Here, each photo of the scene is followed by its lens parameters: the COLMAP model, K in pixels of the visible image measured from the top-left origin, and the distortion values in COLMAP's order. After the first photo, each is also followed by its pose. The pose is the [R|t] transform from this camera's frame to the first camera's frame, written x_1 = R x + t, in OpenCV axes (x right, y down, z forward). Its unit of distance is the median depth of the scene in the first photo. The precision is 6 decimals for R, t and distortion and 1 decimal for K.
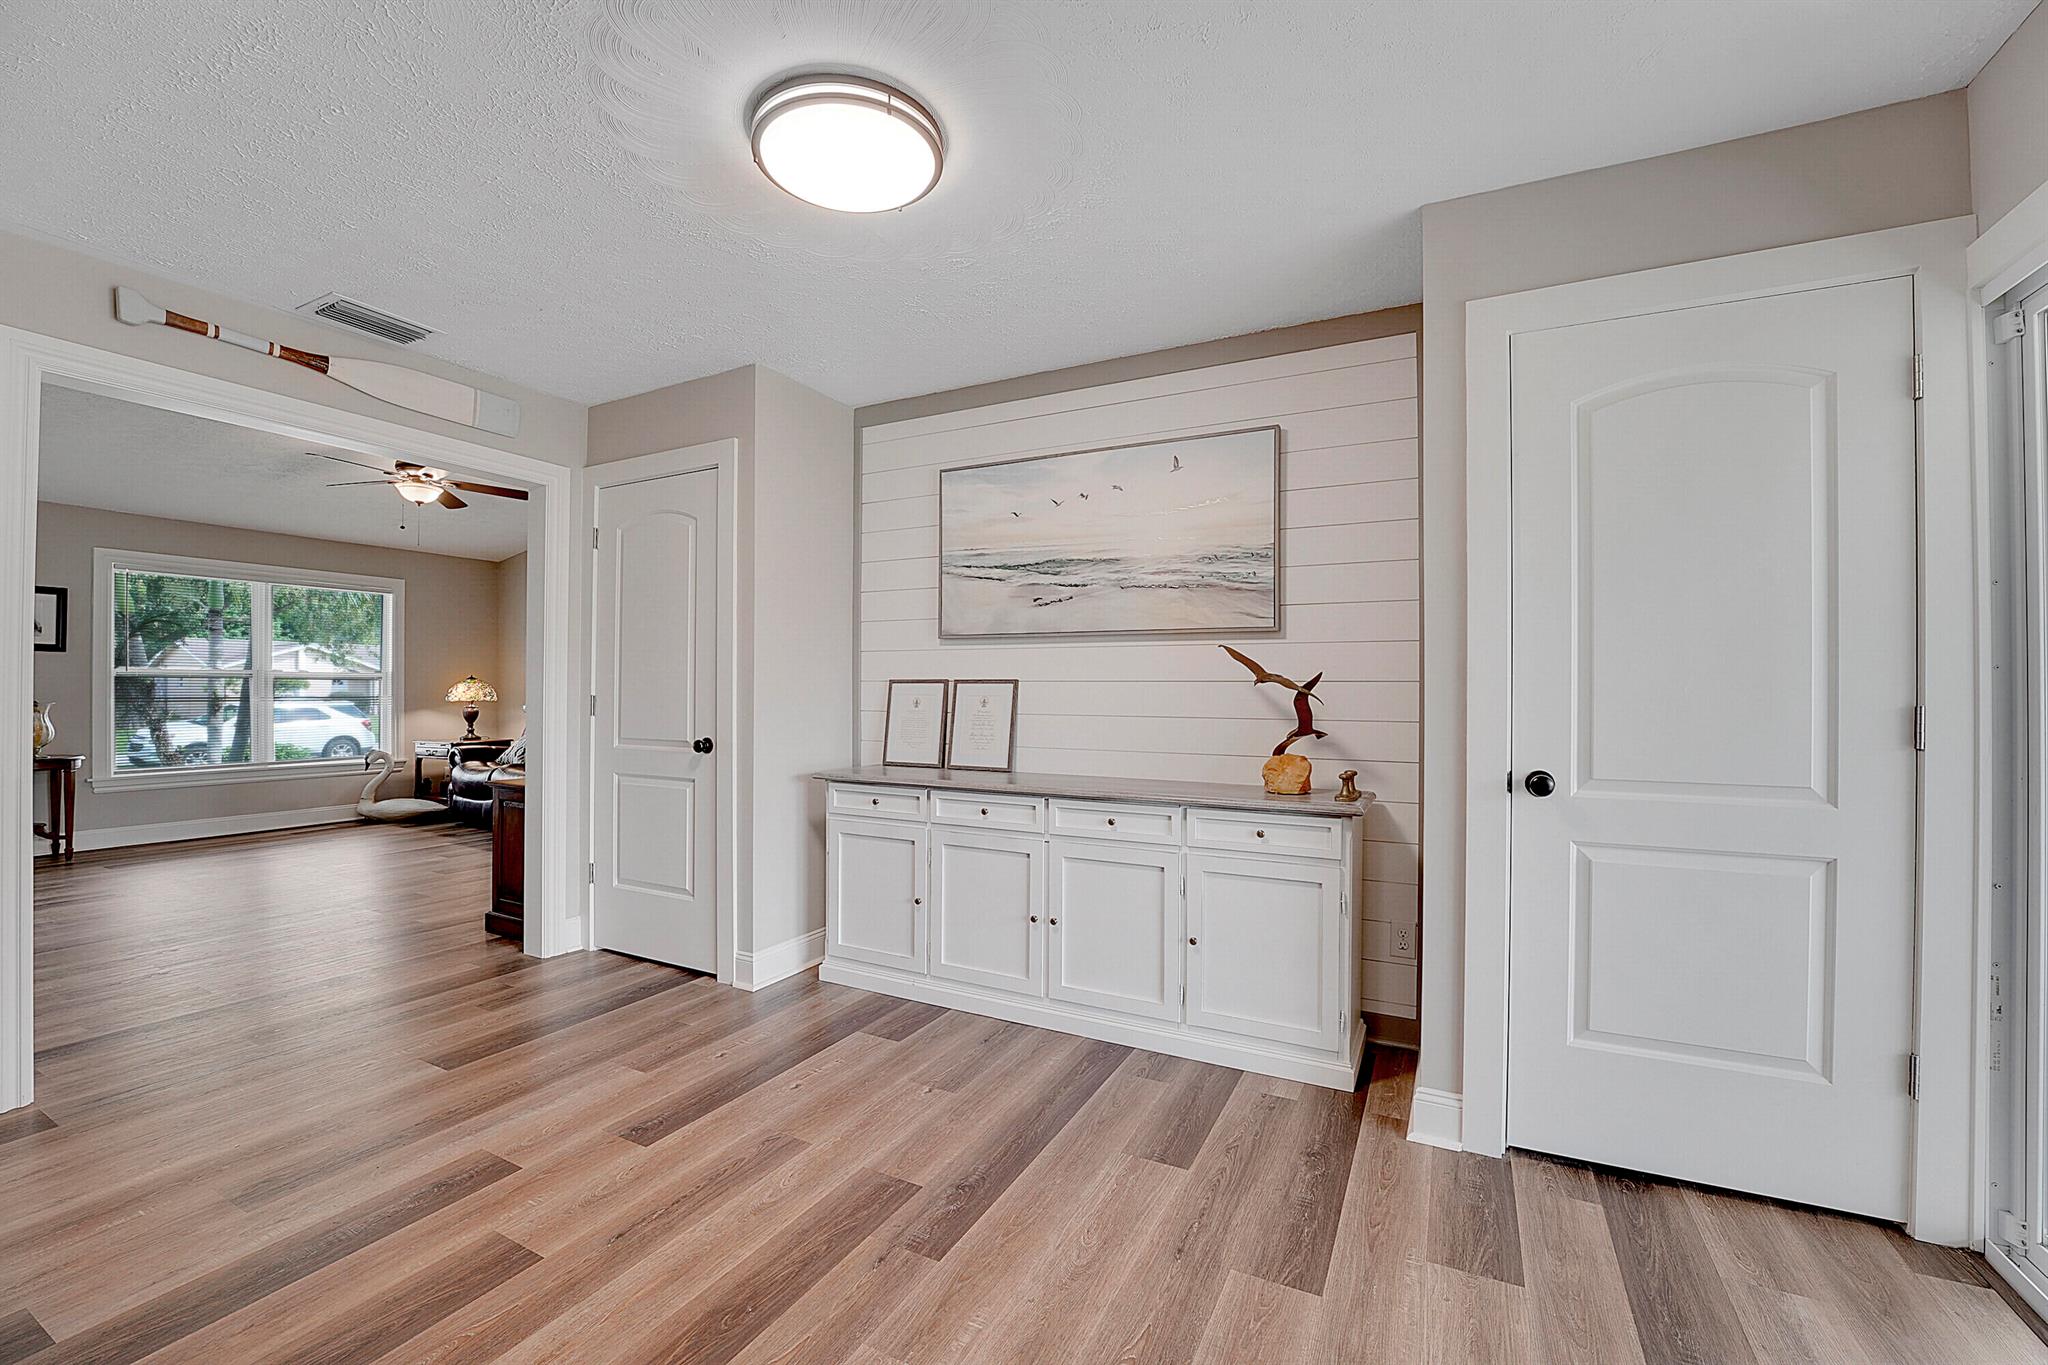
lens RADIAL K [[827.9, 0, 1028.1], [0, 827.9, 693.3], [0, 0, 1]] dist [-0.024082, 0.000417]
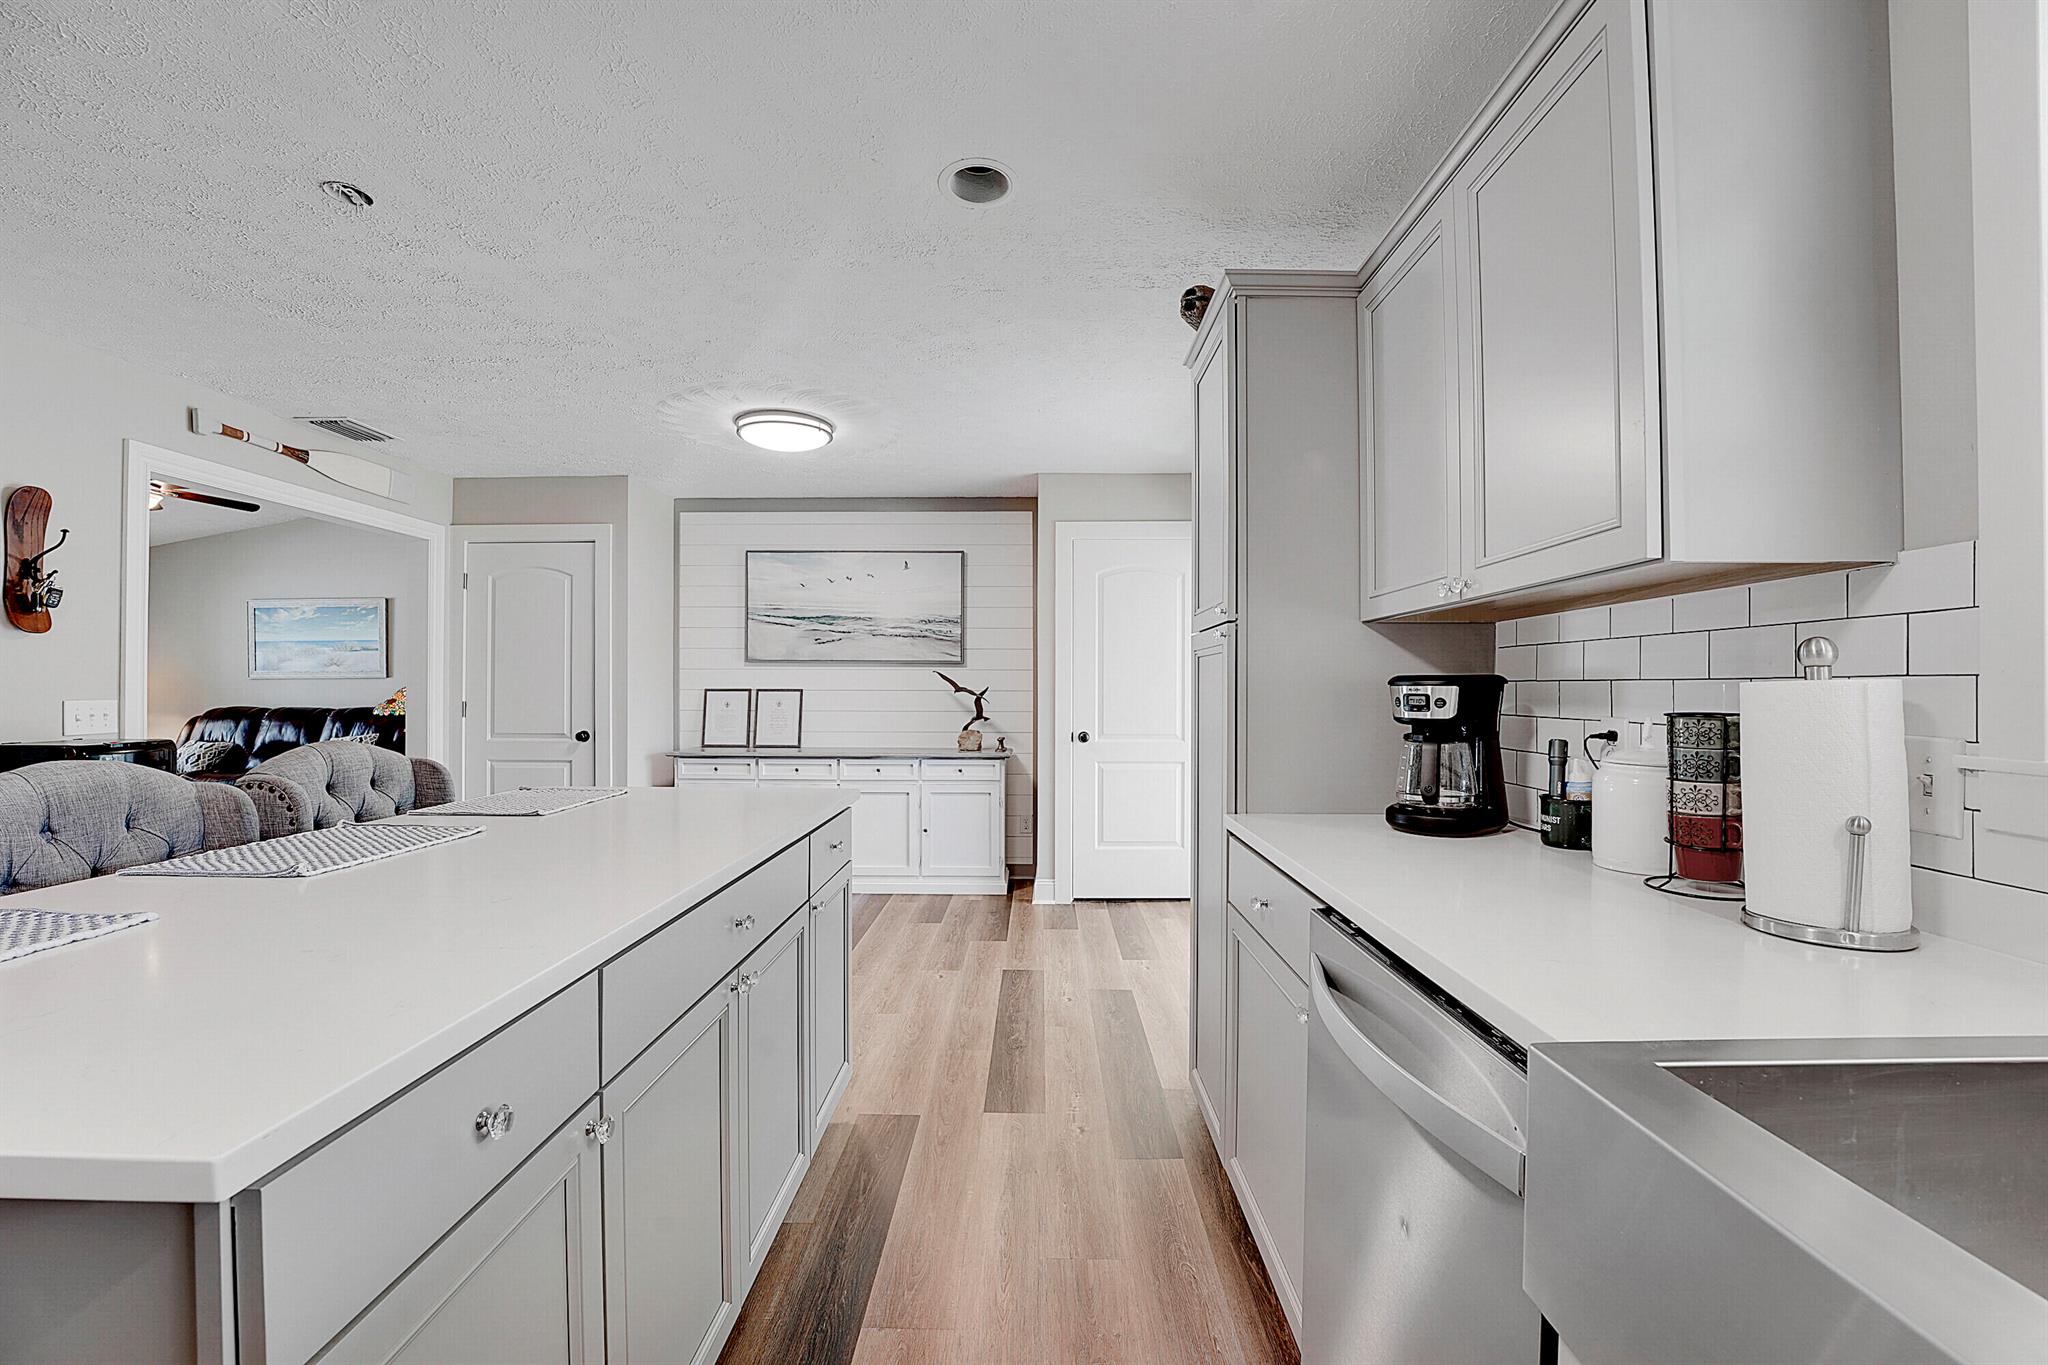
lens RADIAL K [[827.9, 0, 1026.6], [0, 827.9, 686.3], [0, 0, 1]] dist [-0.024082, 0.000417]
pose [[0.895971, -0.001612, 0.444111, -0.390068], [0.003310, 0.999990, -0.003047, -0.018256], [-0.444101, 0.004200, 0.895967, -0.715081]]
